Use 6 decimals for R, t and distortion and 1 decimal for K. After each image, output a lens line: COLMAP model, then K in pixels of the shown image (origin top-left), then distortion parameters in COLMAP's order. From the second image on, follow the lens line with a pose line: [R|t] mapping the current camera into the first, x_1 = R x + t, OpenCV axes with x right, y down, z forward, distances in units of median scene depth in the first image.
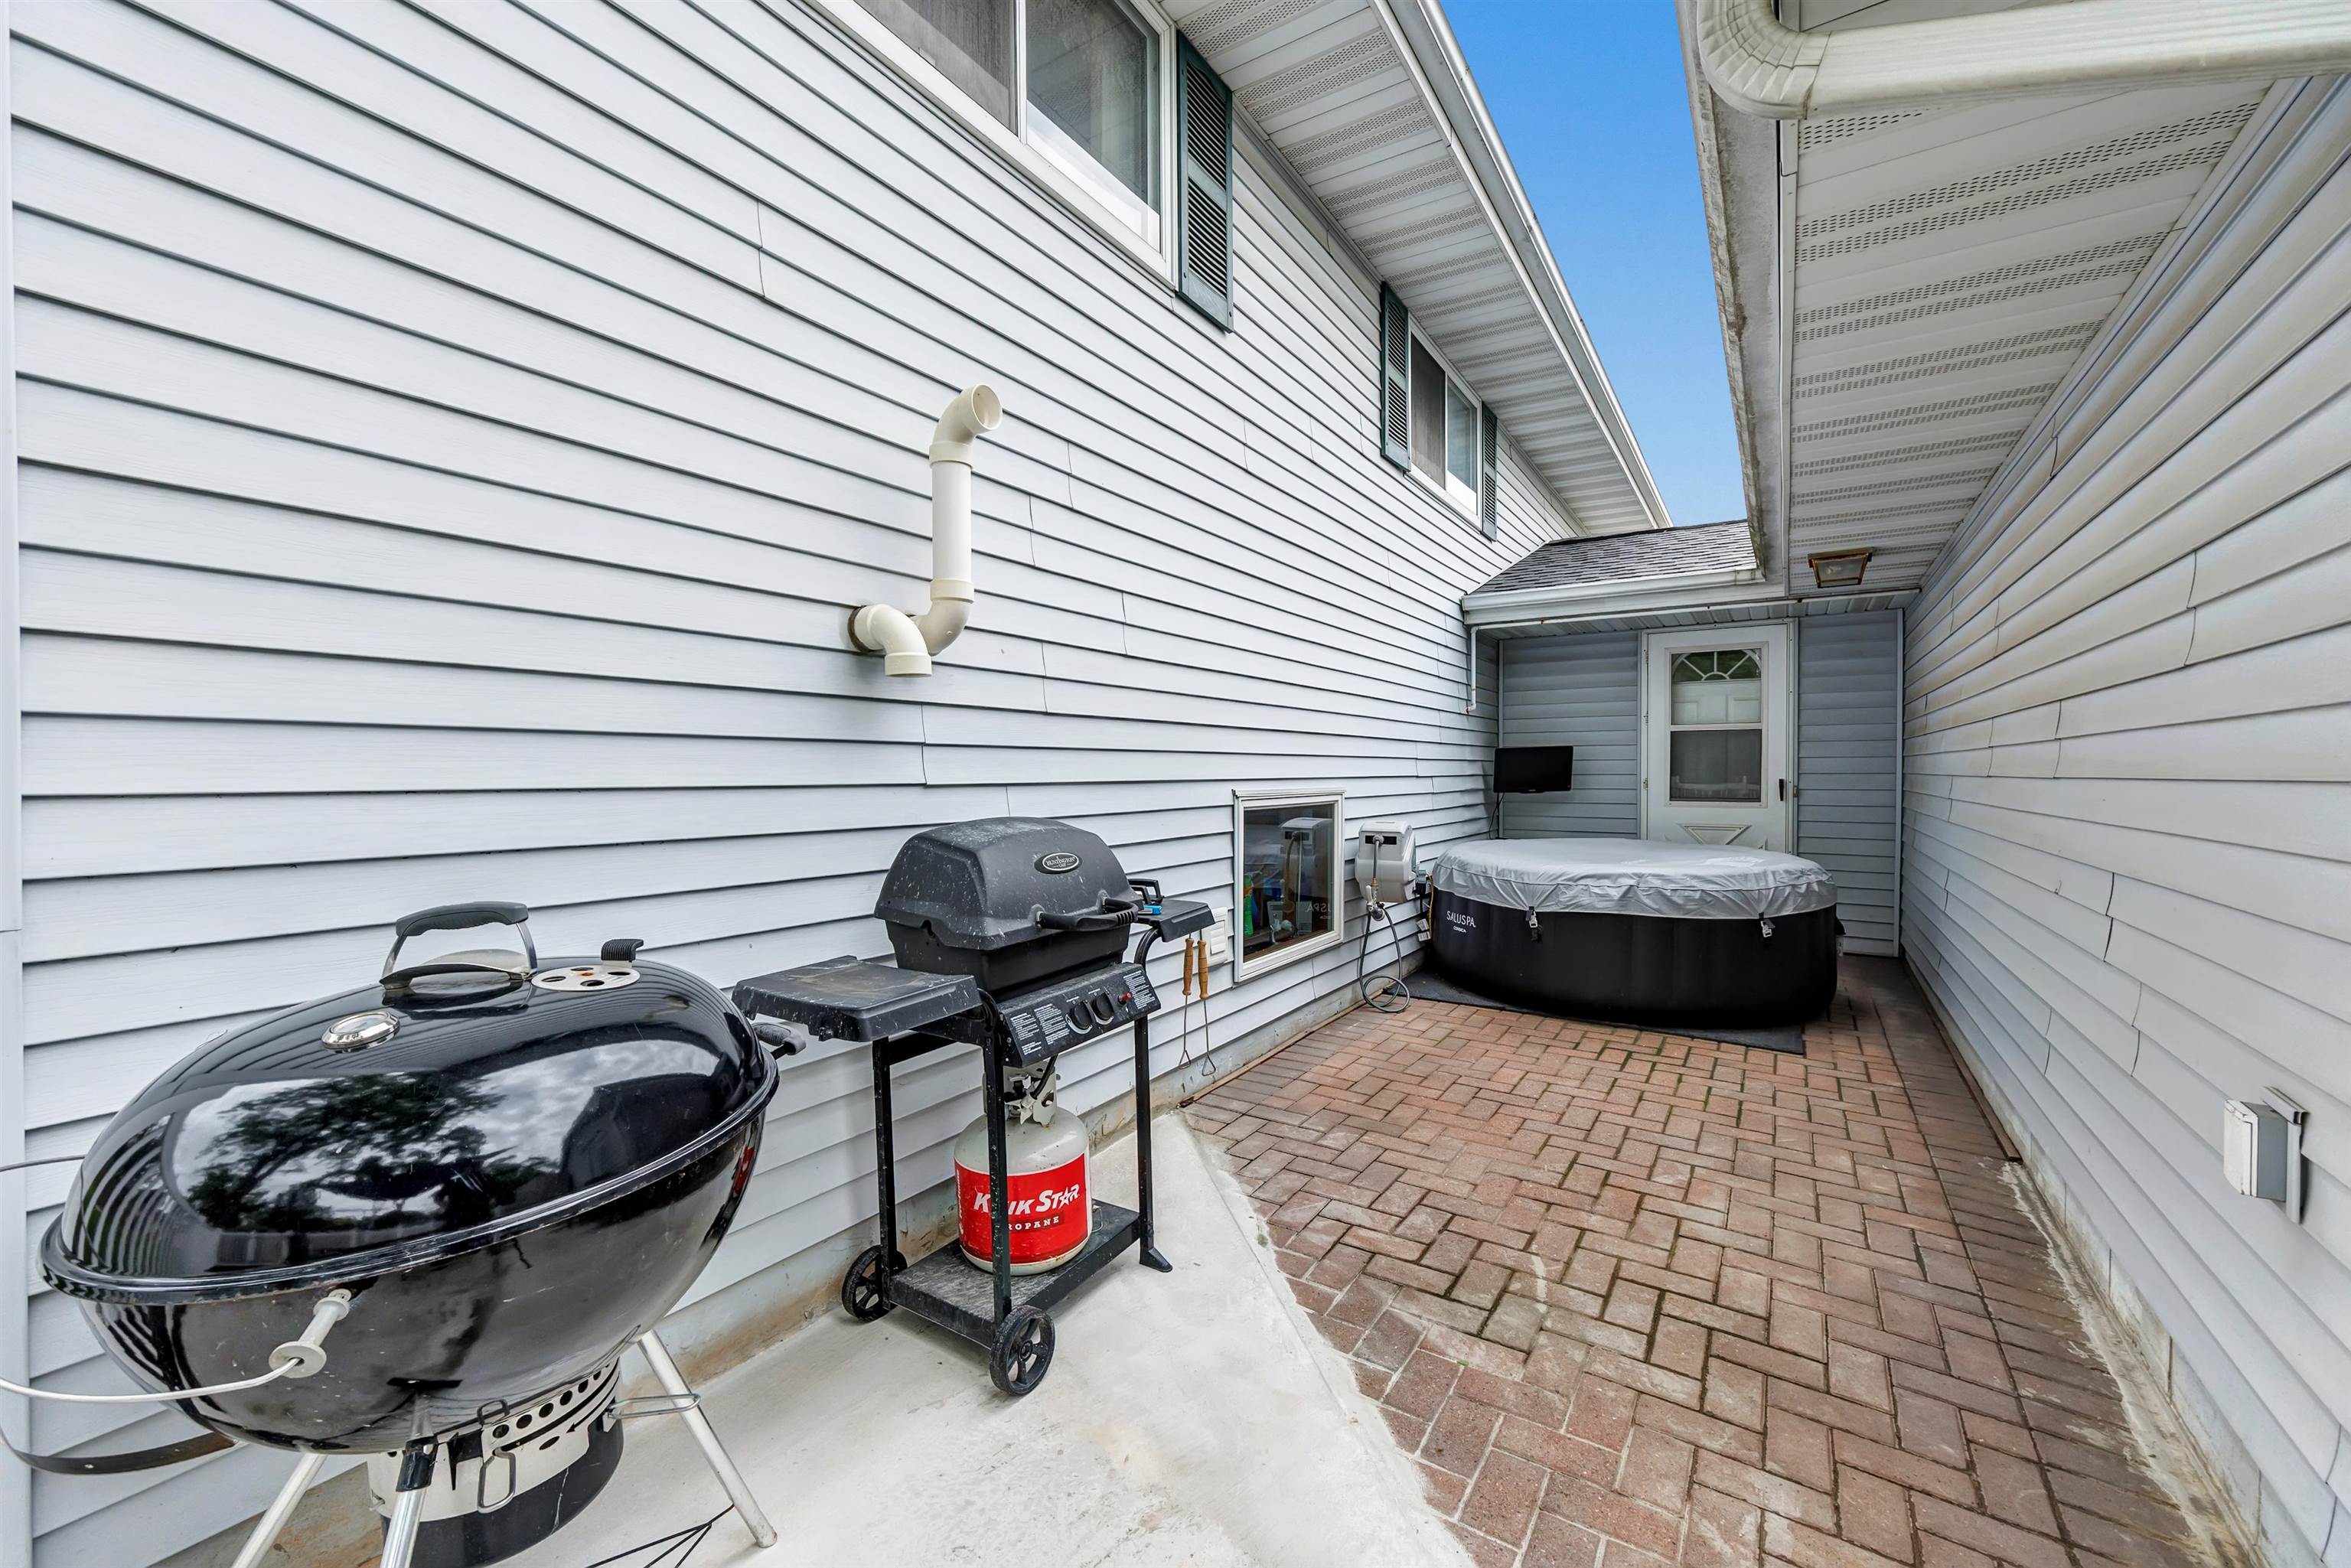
lens RADIAL K [[945.5, 0, 1165.3], [0, 945.5, 777.4], [0, 0, 1]] dist [0.000002, -0.000573]
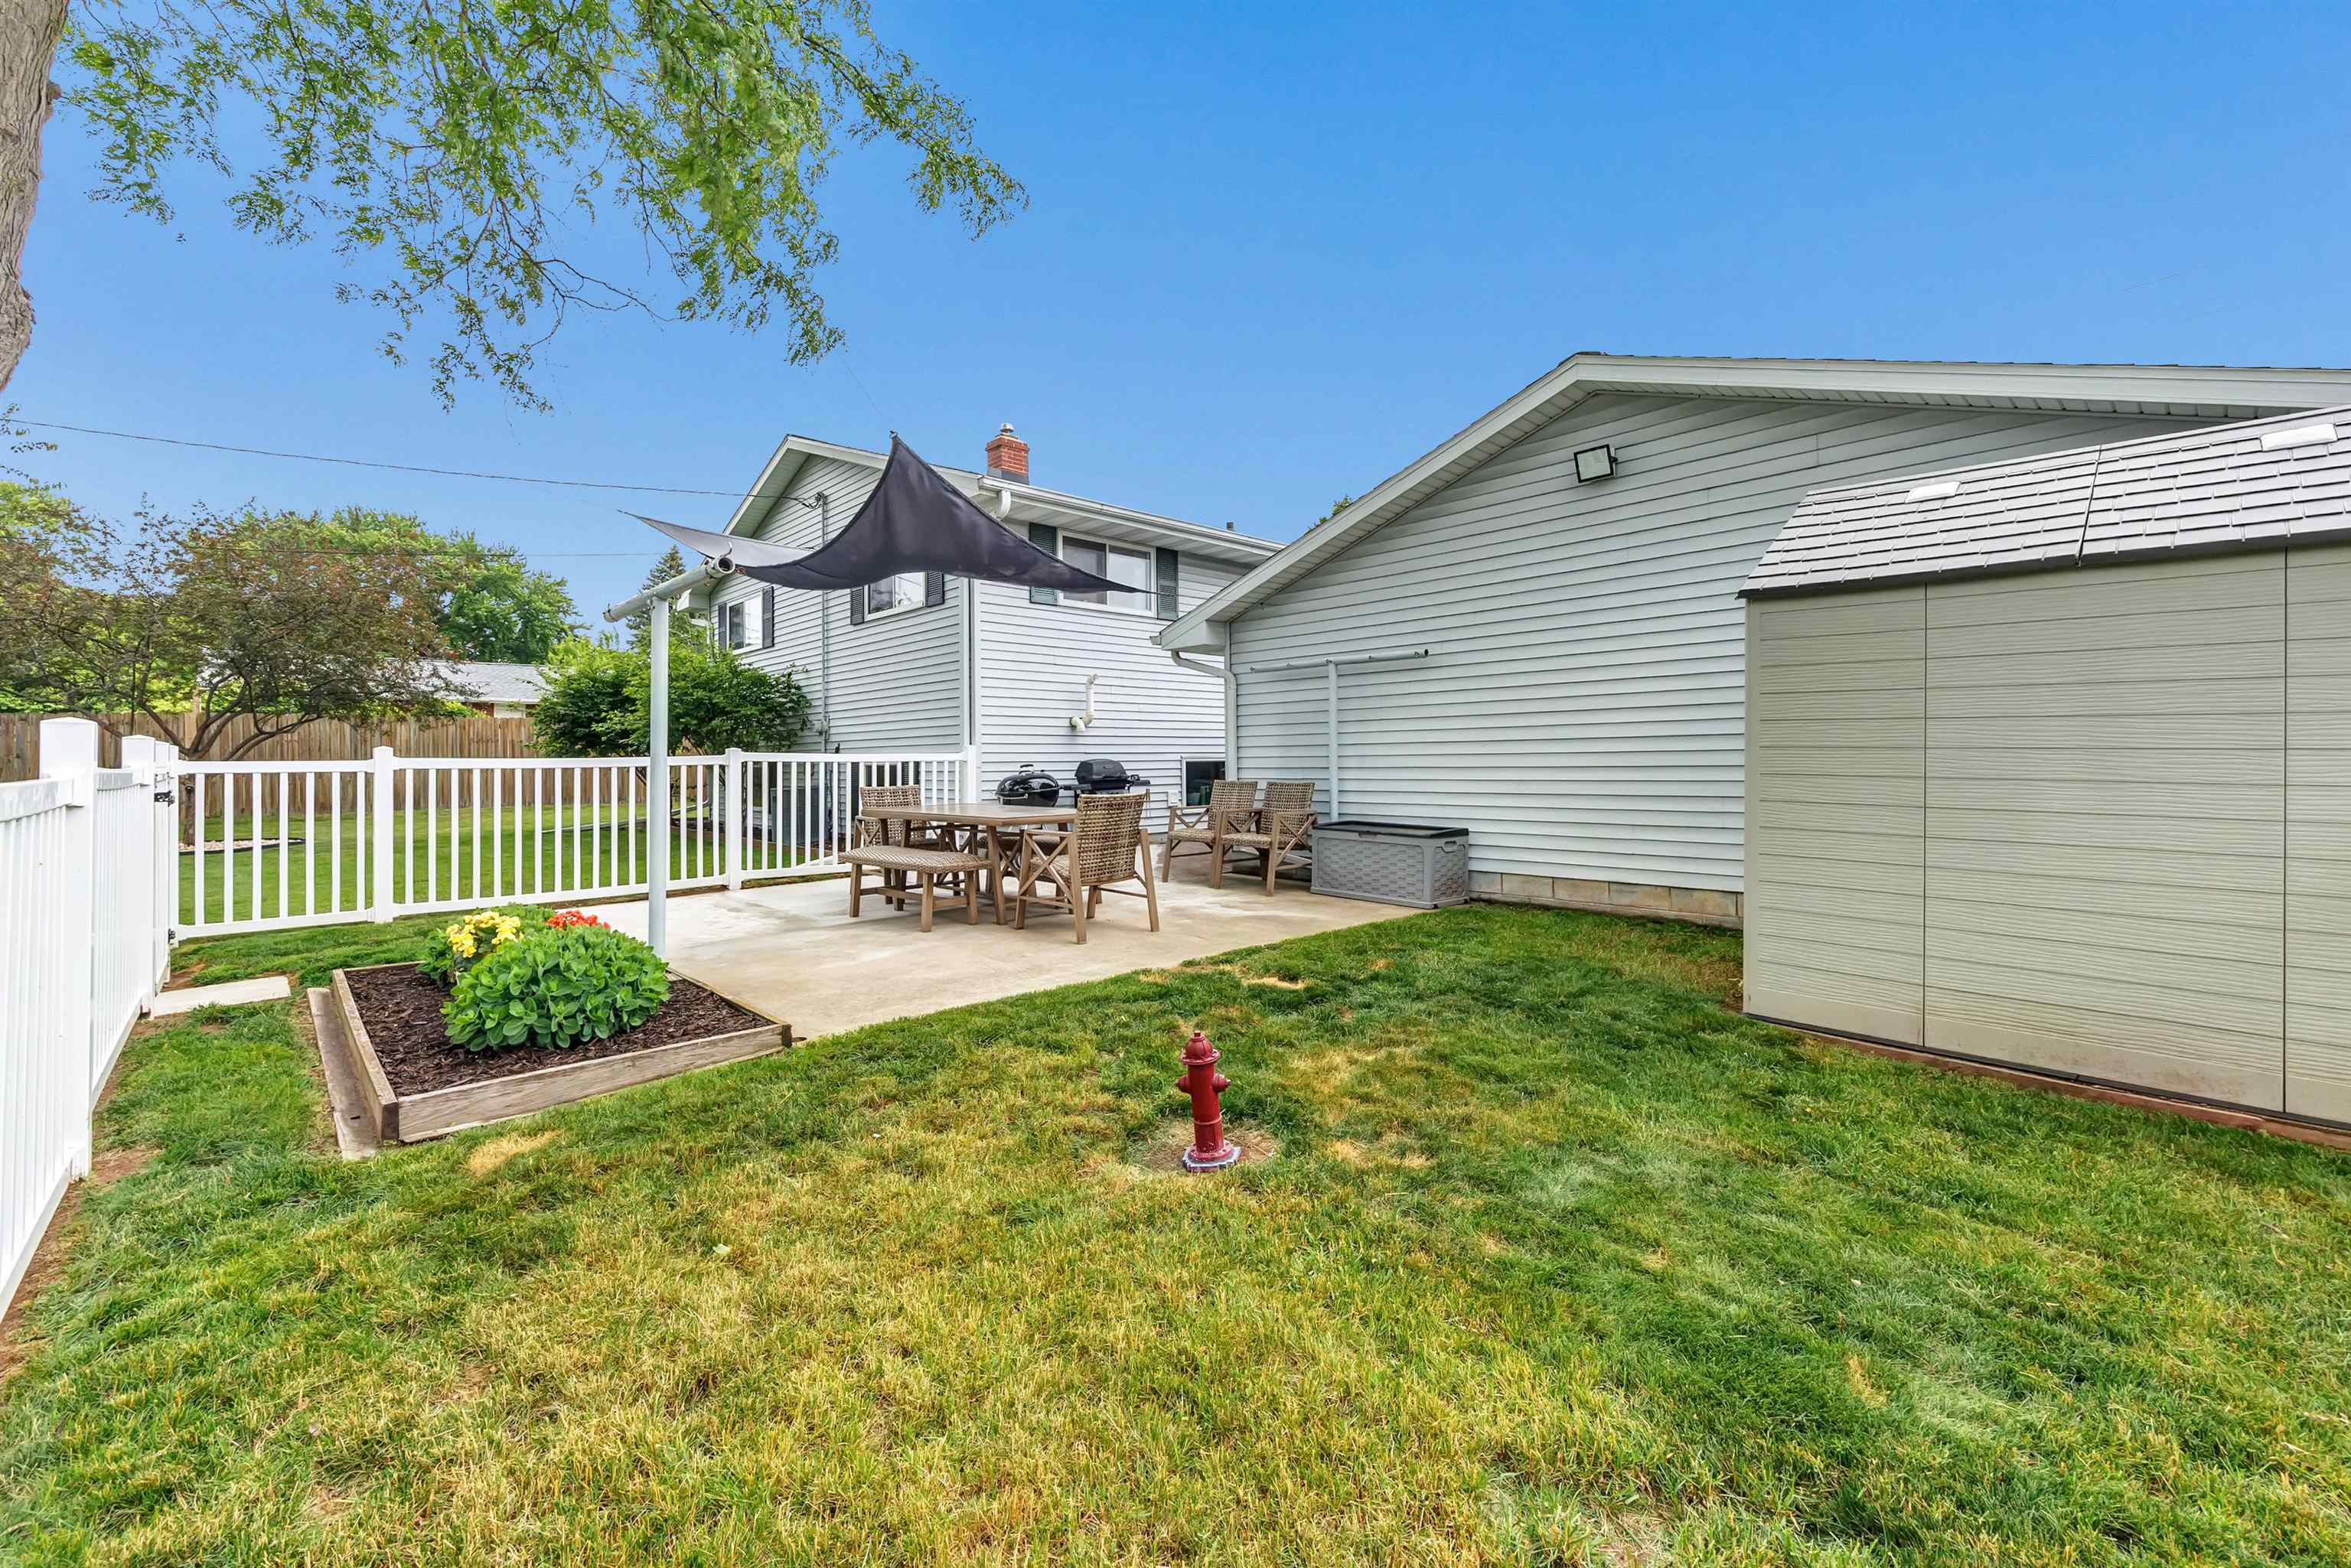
lens RADIAL K [[945.5, 0, 1165.3], [0, 945.5, 777.4], [0, 0, 1]] dist [0.000002, -0.000573]
pose [[0.975895, 0.006011, -0.218157, 1.288651], [-0.003482, 0.999922, 0.011974, 0.081125], [0.218212, -0.010926, 0.975840, -3.888301]]
